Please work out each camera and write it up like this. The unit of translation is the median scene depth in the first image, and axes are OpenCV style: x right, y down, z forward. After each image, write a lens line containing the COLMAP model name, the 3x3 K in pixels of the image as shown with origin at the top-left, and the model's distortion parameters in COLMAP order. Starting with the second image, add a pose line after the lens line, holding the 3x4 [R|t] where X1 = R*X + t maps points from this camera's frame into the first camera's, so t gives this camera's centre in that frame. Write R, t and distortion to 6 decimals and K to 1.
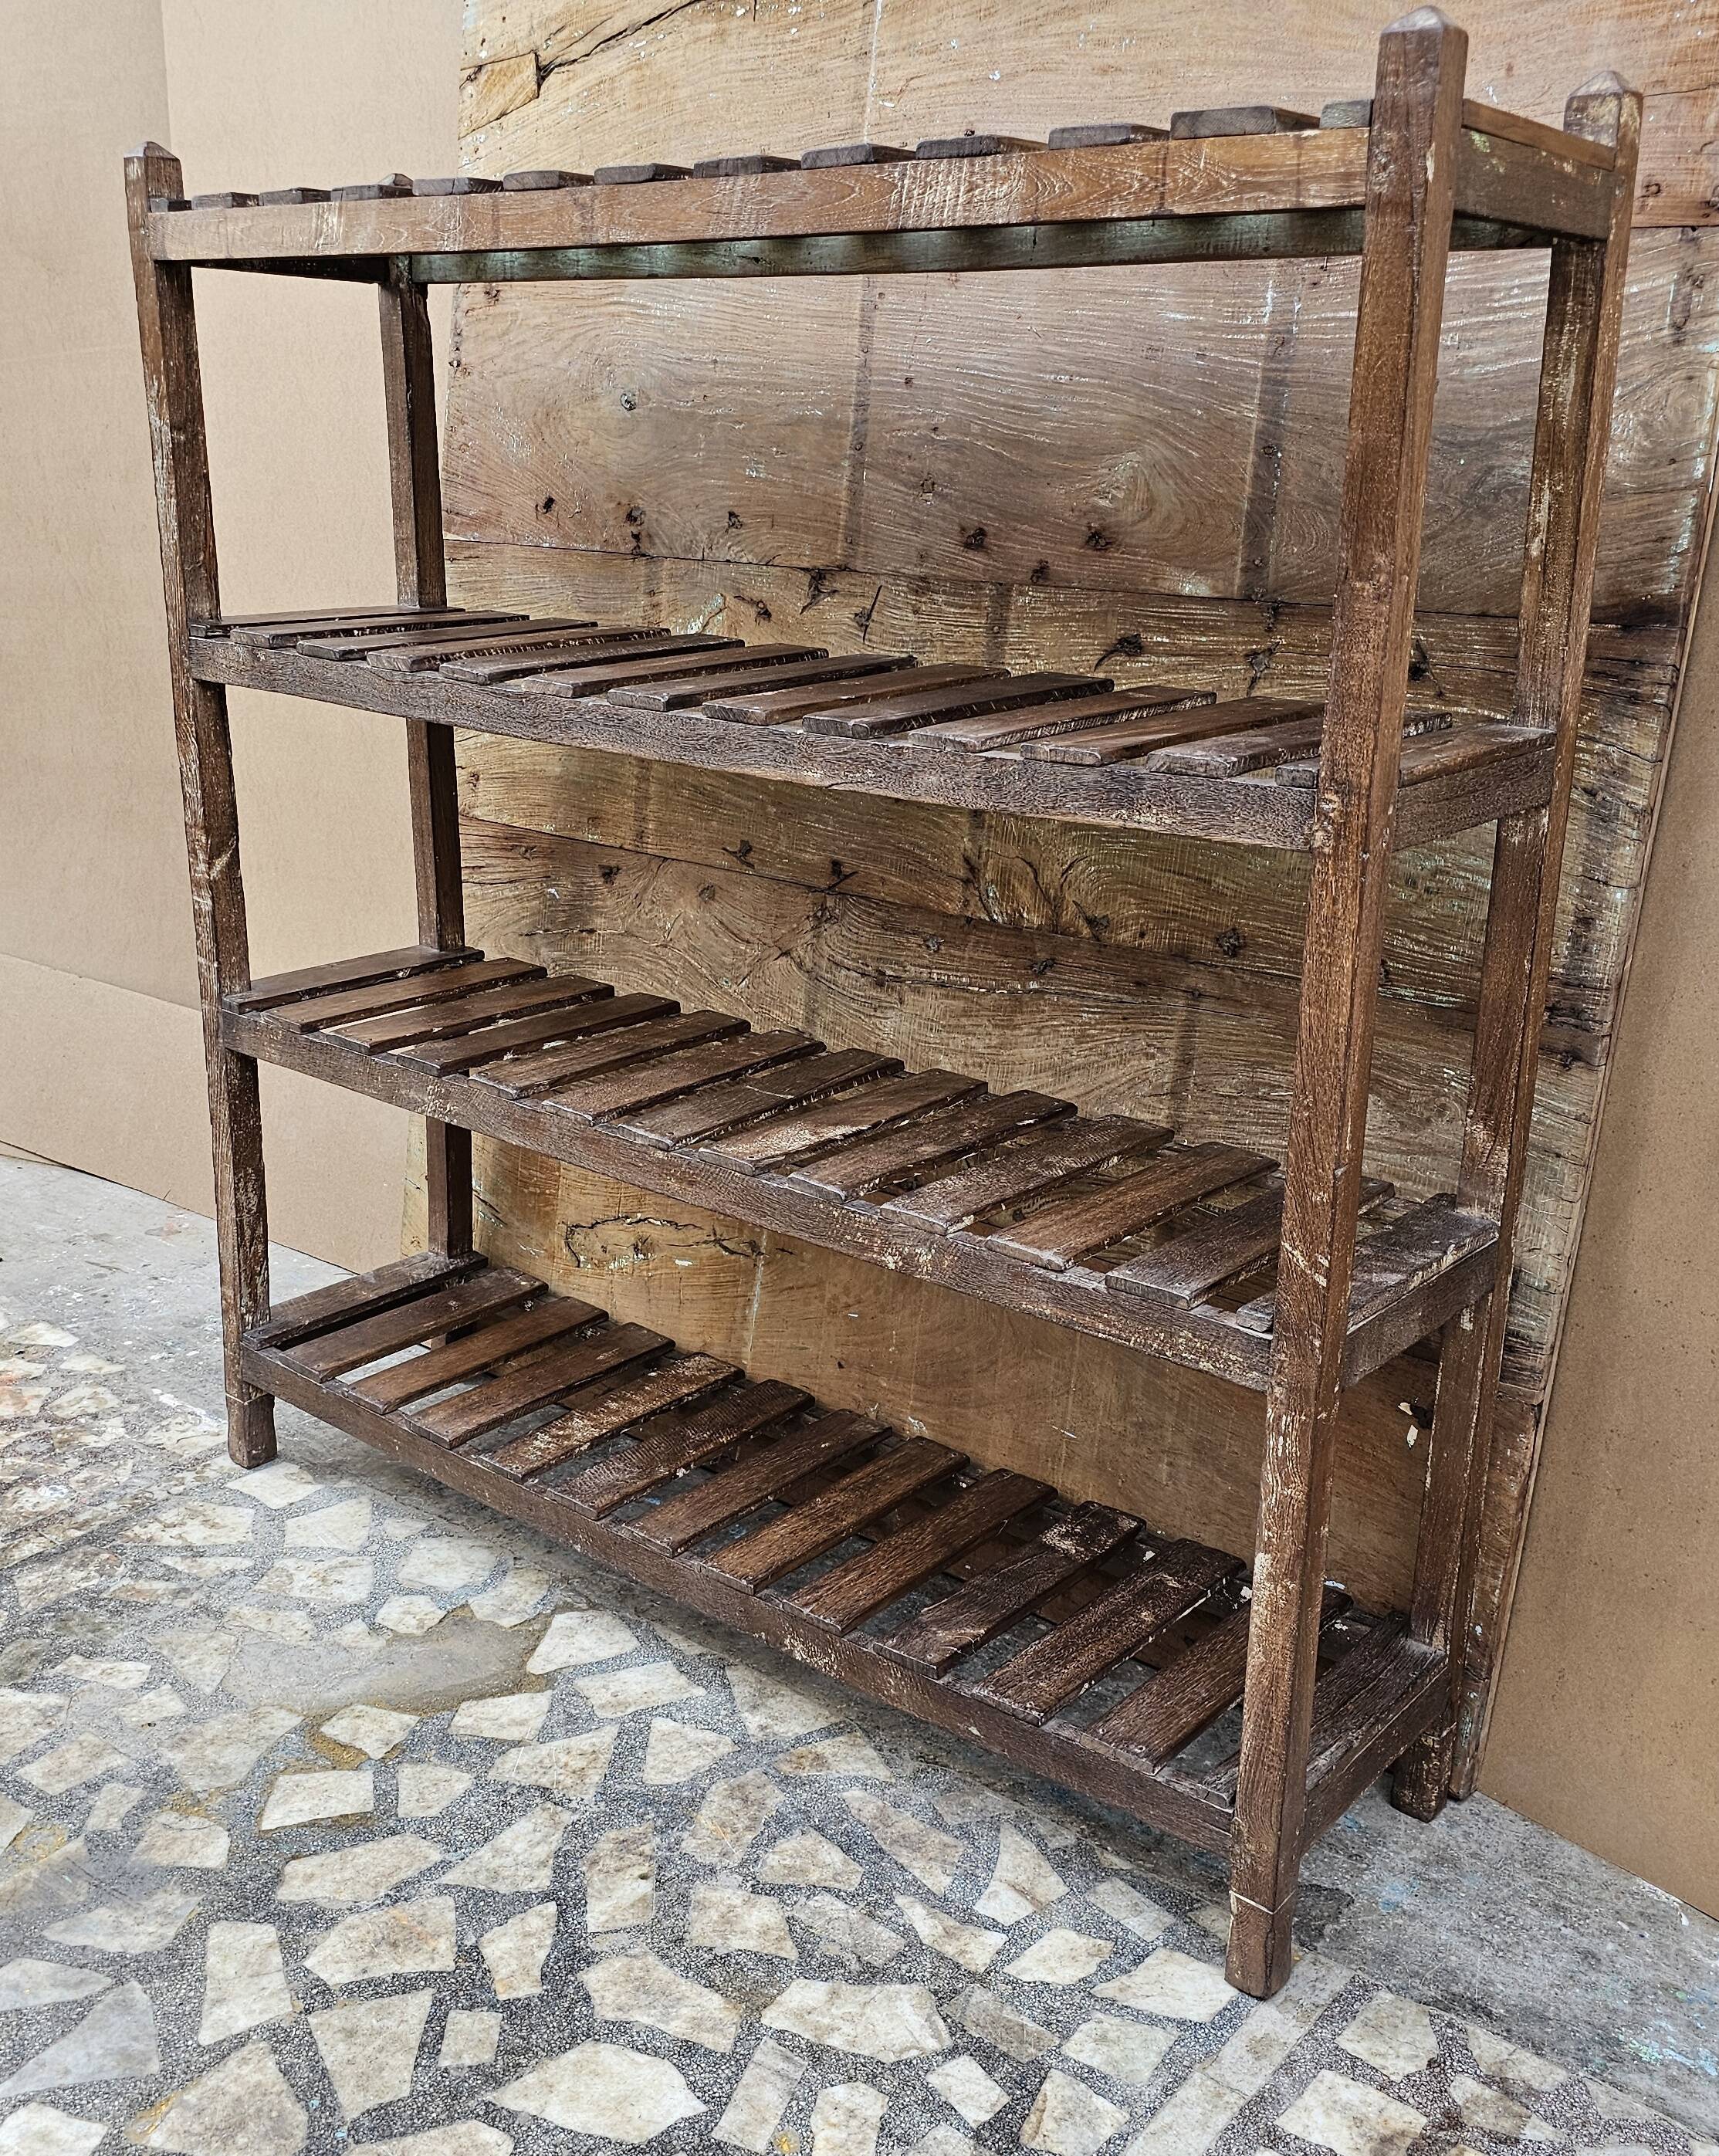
lens RADIAL K [[2085.9, 0, 848.9], [0, 2085.9, 1079.1], [0, 0, 1]] dist [0.043363, 0.000000]
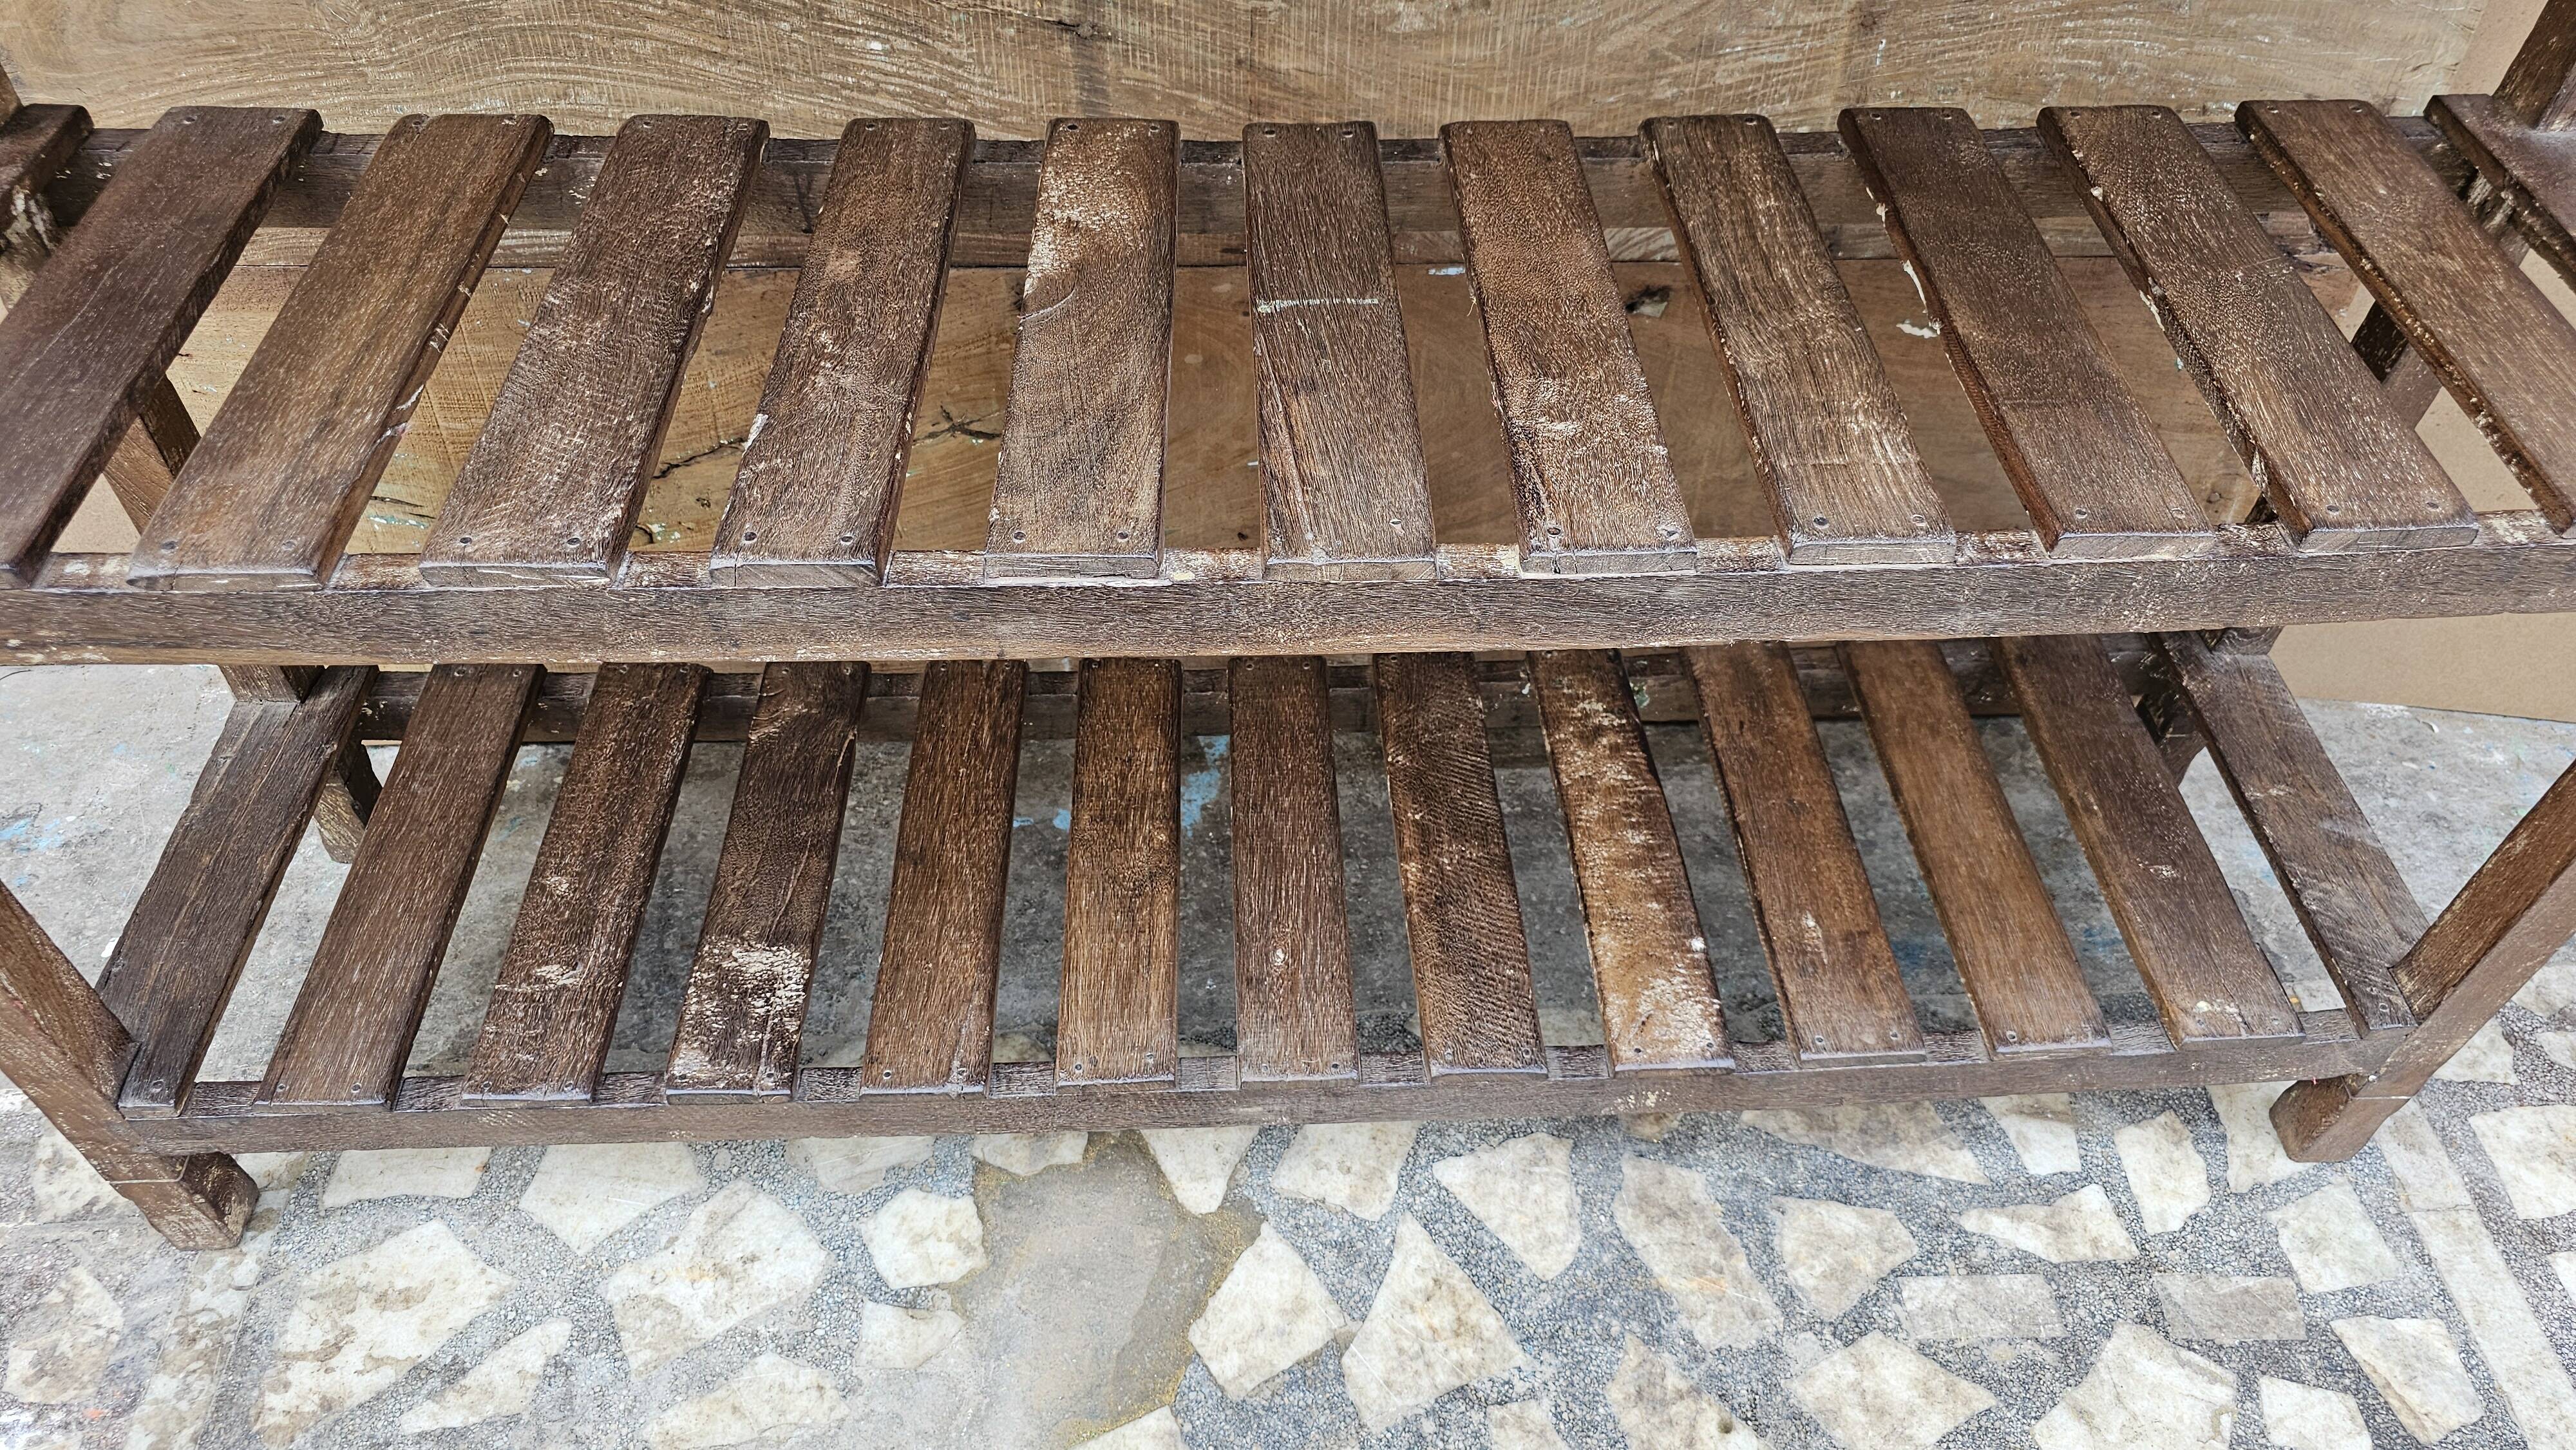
lens RADIAL K [[1744.7, 0, 1283.5], [0, 1744.7, 705.8], [0, 0, 1]] dist [0.050984, -0.054800]
pose [[0.743548, -0.488345, 0.456788, -0.315680], [0.196722, 0.812639, 0.548561, -0.135366], [-0.639091, -0.318021, 0.700304, 0.692009]]
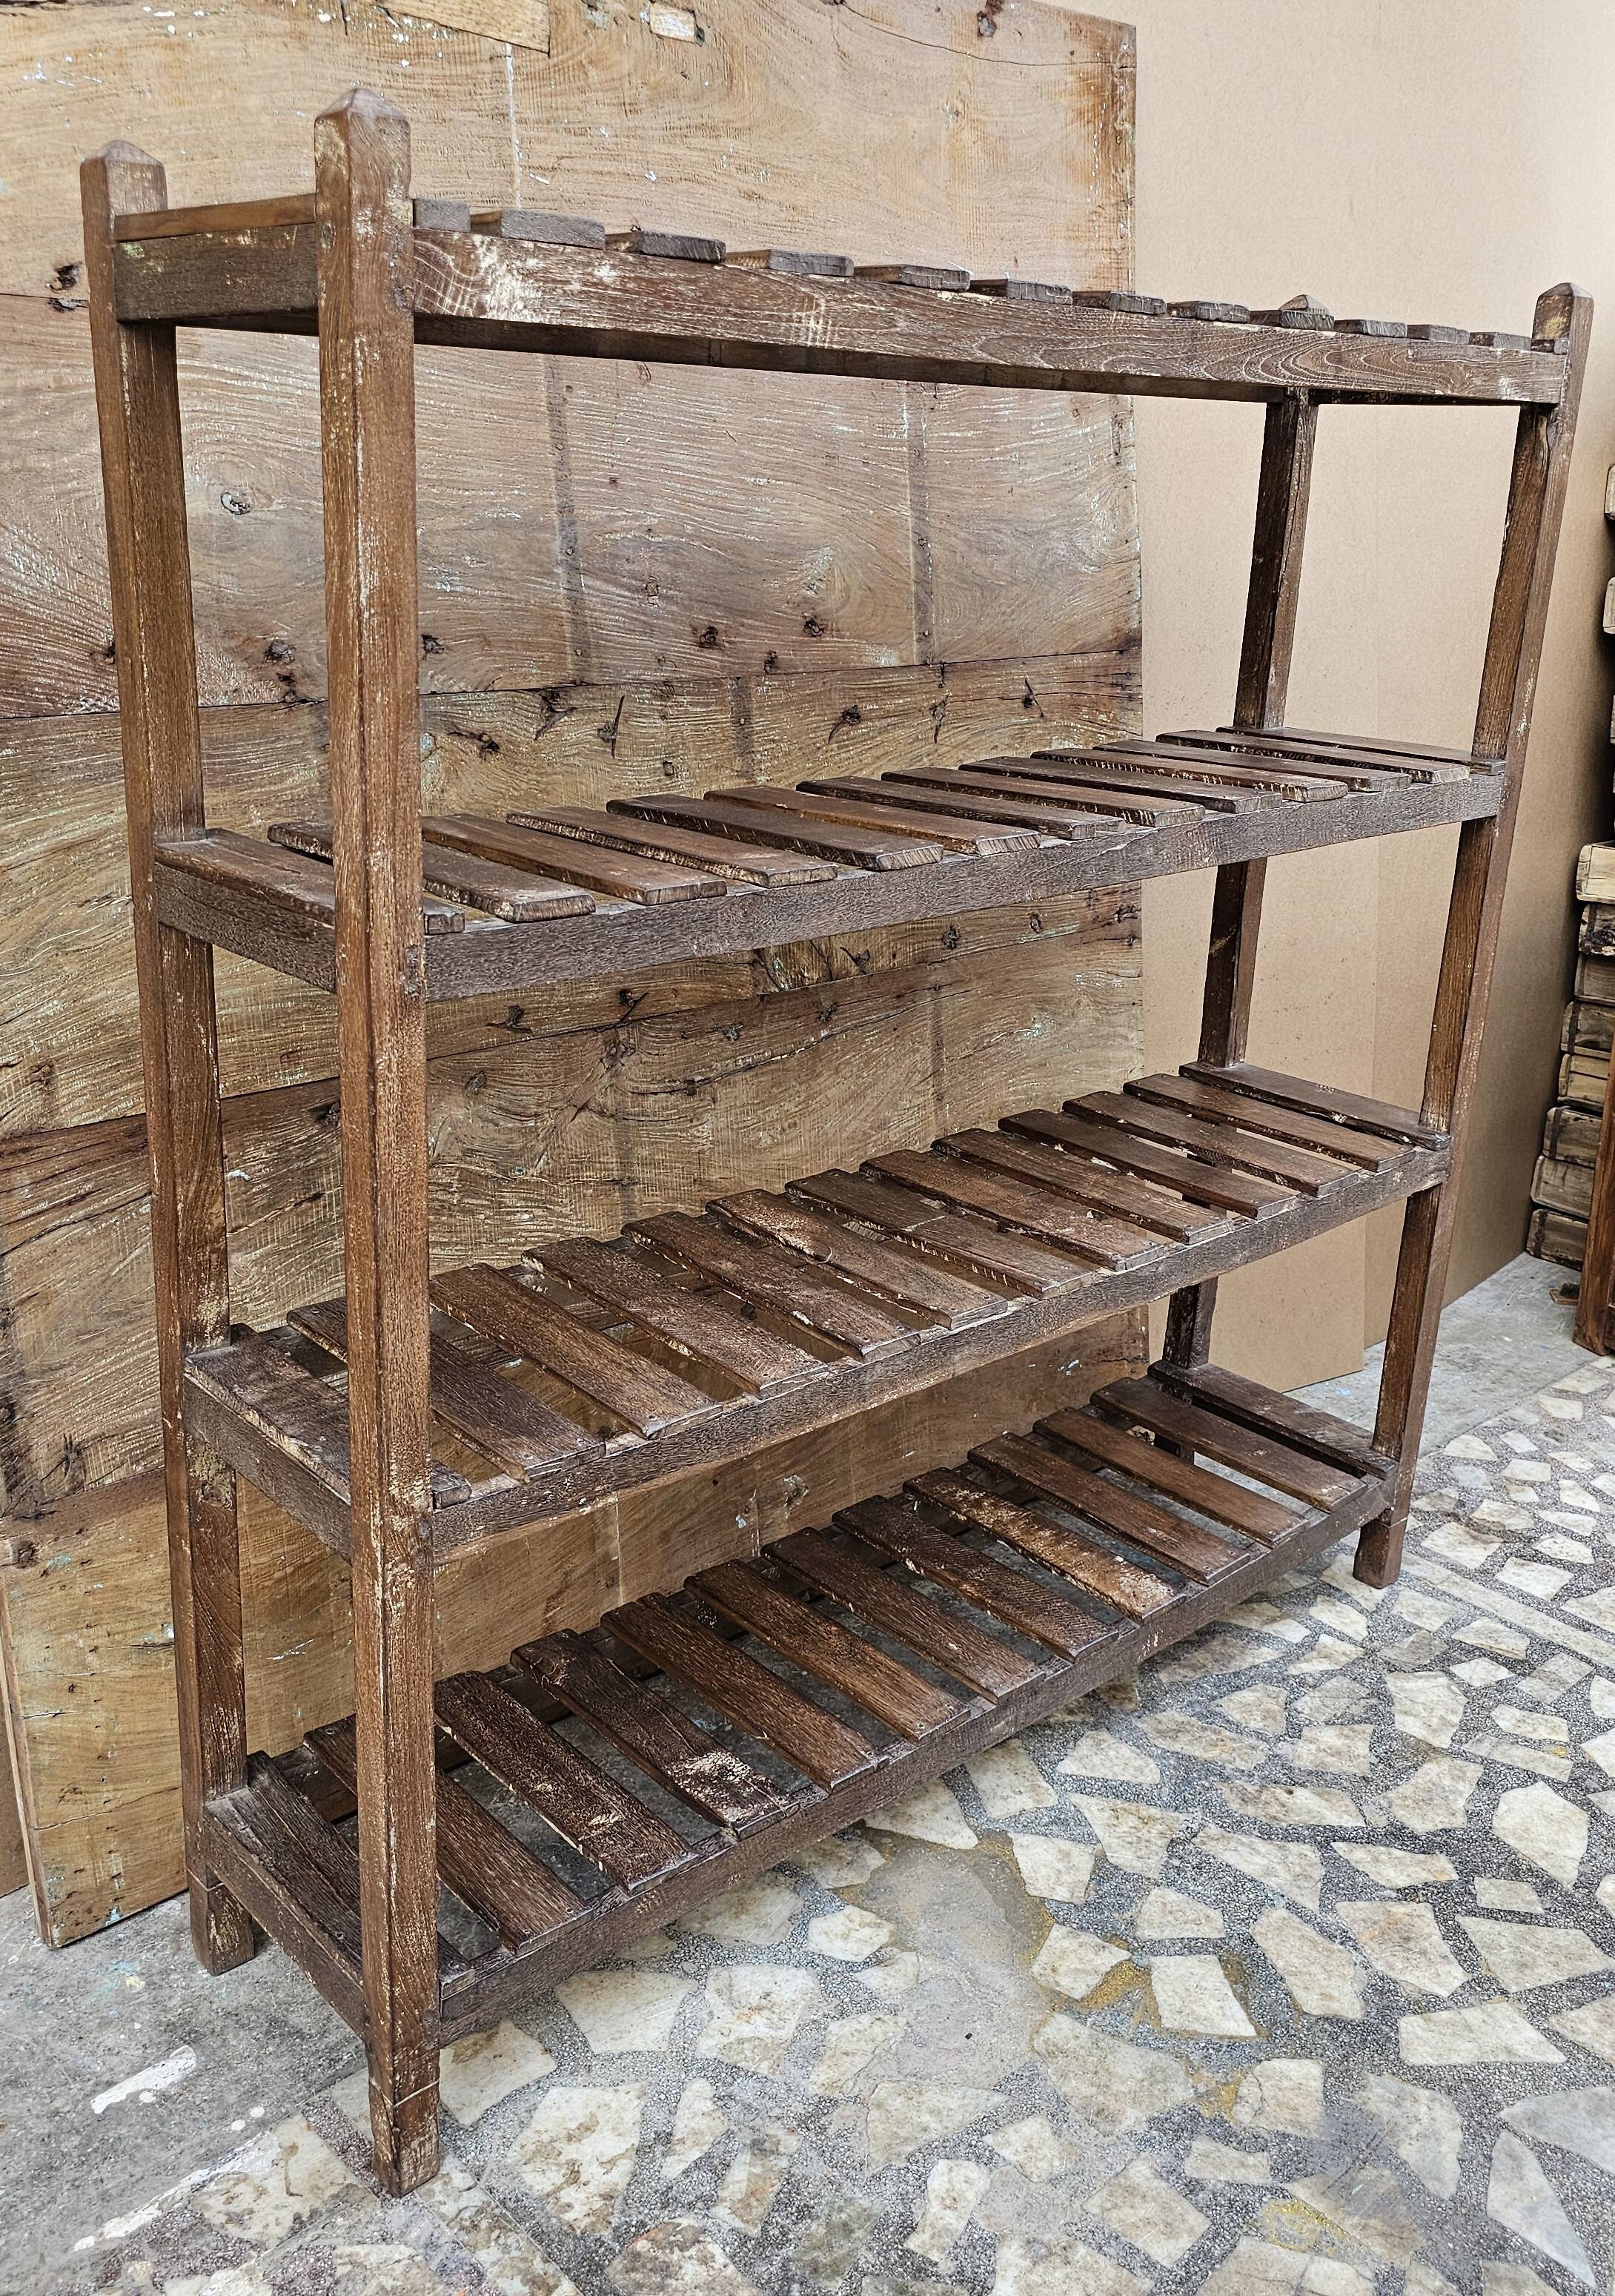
lens RADIAL K [[1994.5, 0, 784.4], [0, 1994.5, 1096.1], [0, 0, 1]] dist [0.060096, -0.050418]
pose [[0.159988, -0.306929, 0.938189, -0.963705], [0.279238, 0.925683, 0.255220, -0.305220], [-0.946800, 0.221145, 0.233805, 0.829130]]
